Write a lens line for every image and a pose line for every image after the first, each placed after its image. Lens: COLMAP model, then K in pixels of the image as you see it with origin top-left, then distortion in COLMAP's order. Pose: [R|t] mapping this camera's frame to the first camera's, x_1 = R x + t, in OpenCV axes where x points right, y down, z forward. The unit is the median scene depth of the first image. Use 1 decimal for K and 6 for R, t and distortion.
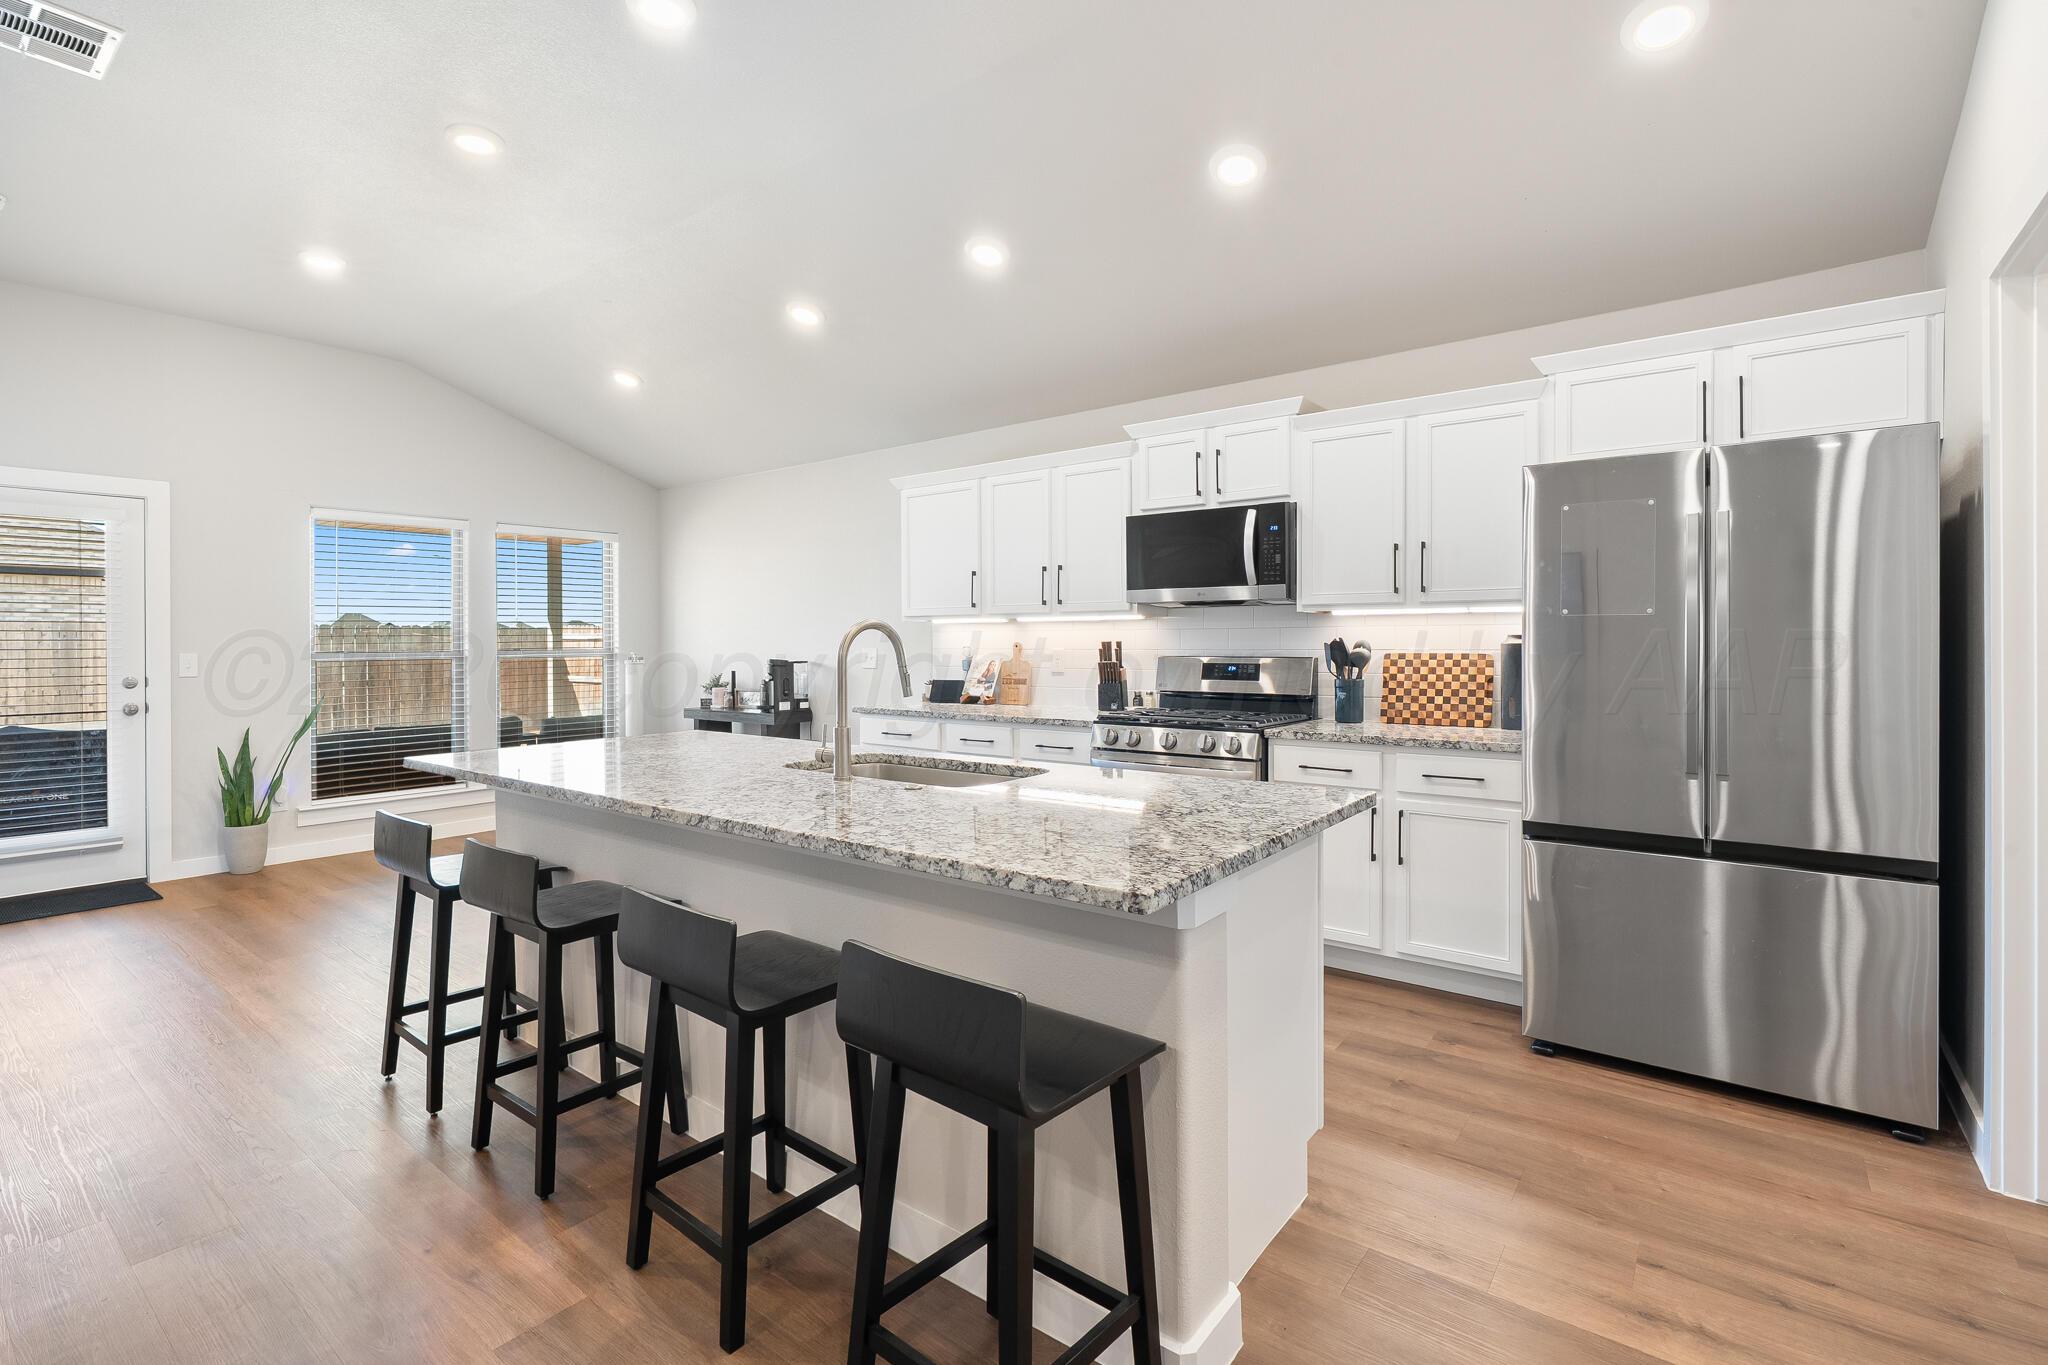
lens RADIAL K [[964.4, 0, 1024.1], [0, 964.4, 646.7], [0, 0, 1]] dist [-0.004294, 0.004707]
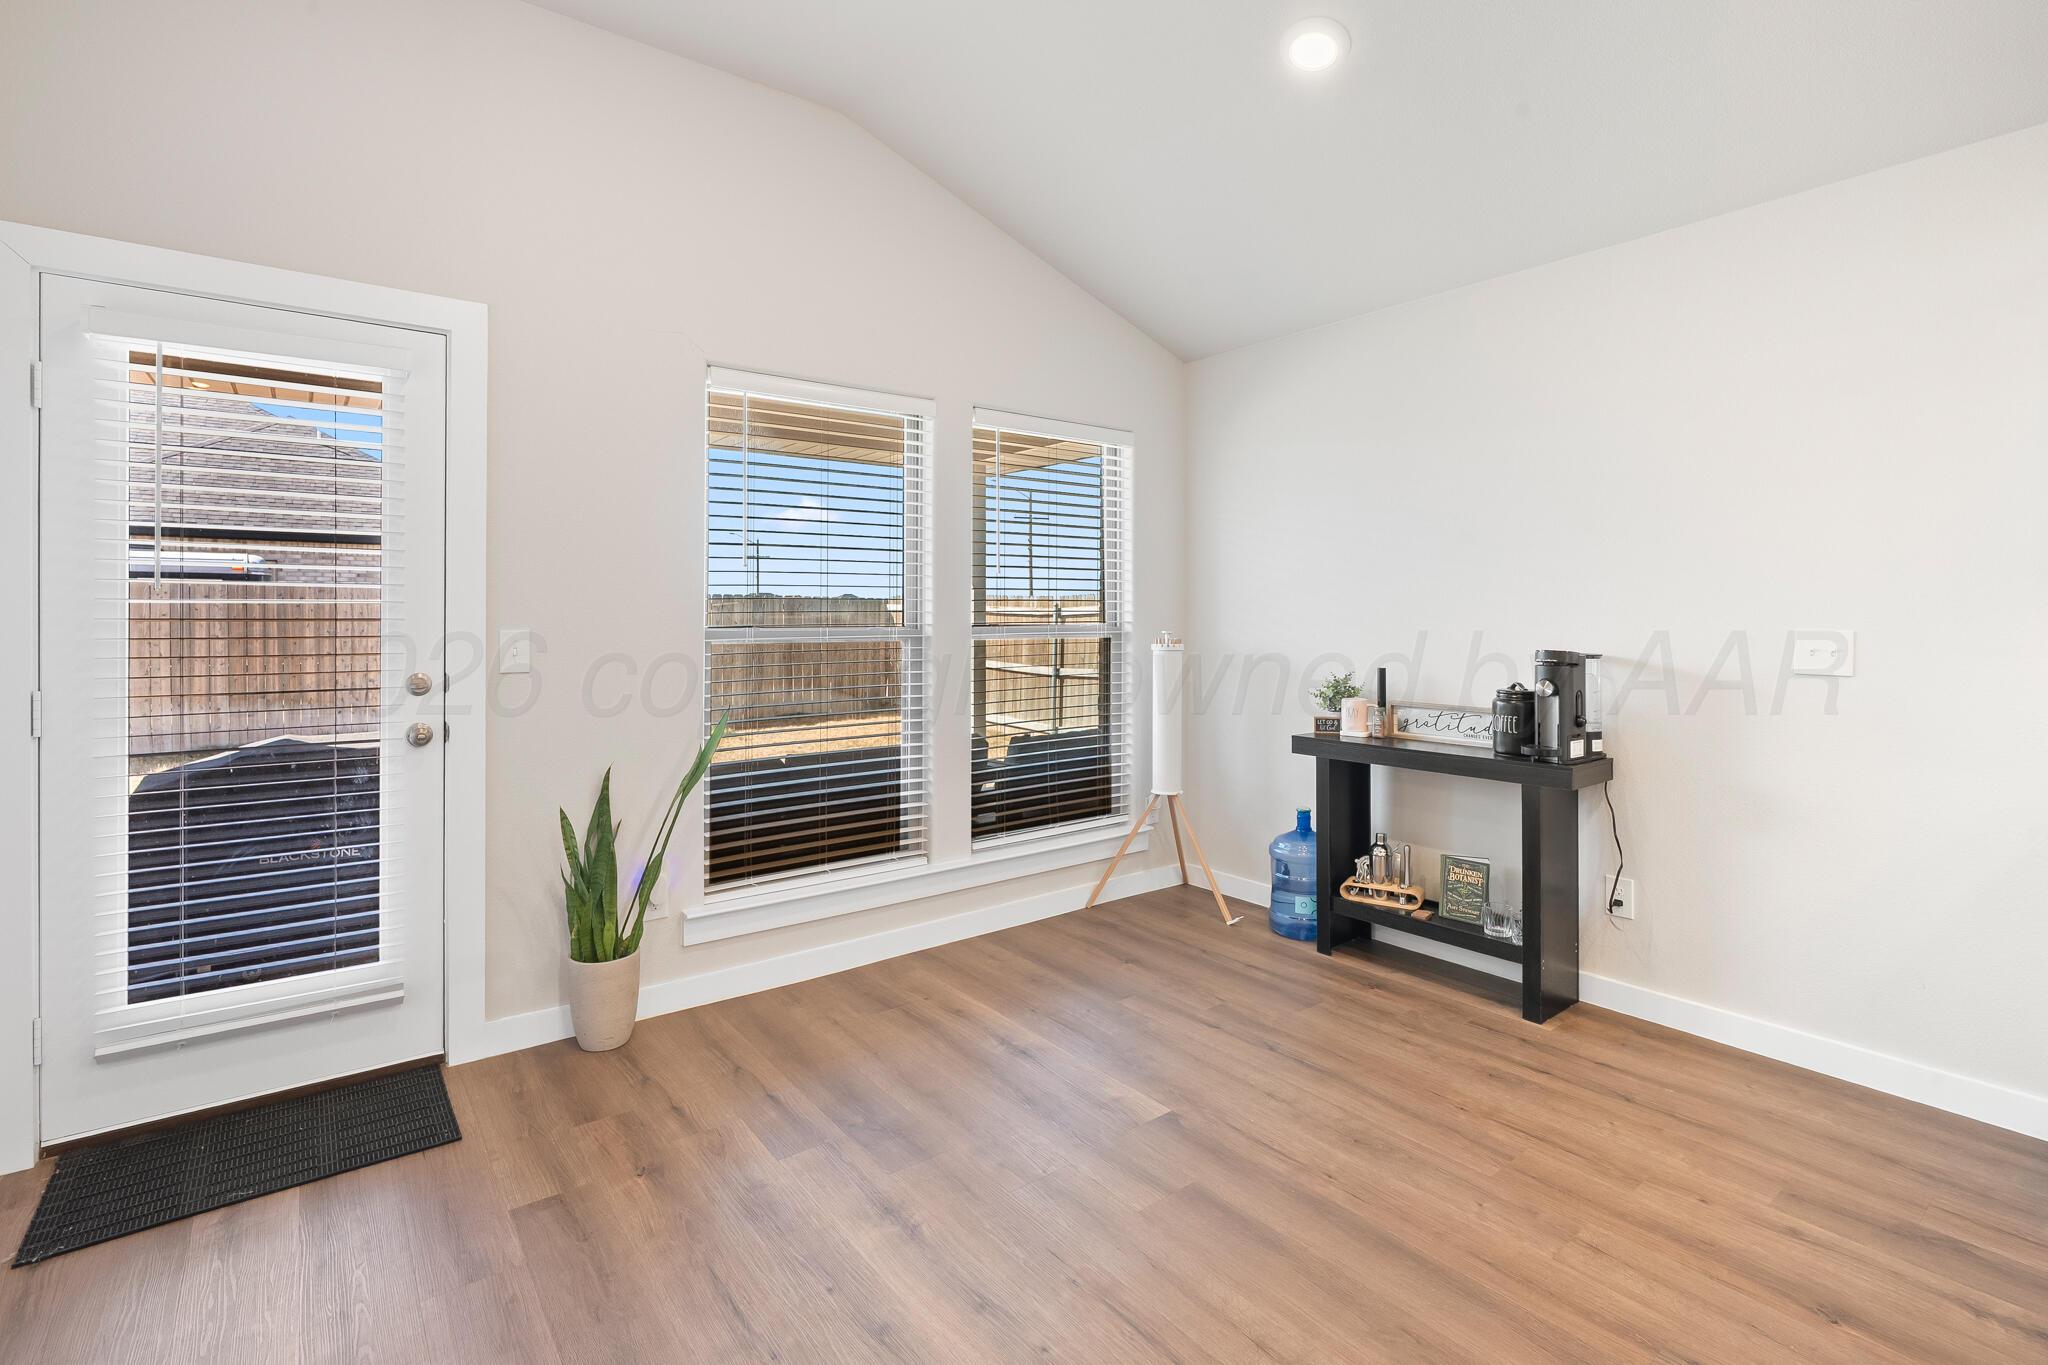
lens RADIAL K [[964.4, 0, 1025.7], [0, 964.4, 619.6], [0, 0, 1]] dist [-0.004294, 0.004707]
pose [[0.970663, 0.007036, -0.240340, -0.429107], [-0.007771, 0.999968, -0.002108, 0.000830], [0.240318, 0.003914, 0.970686, 0.508179]]
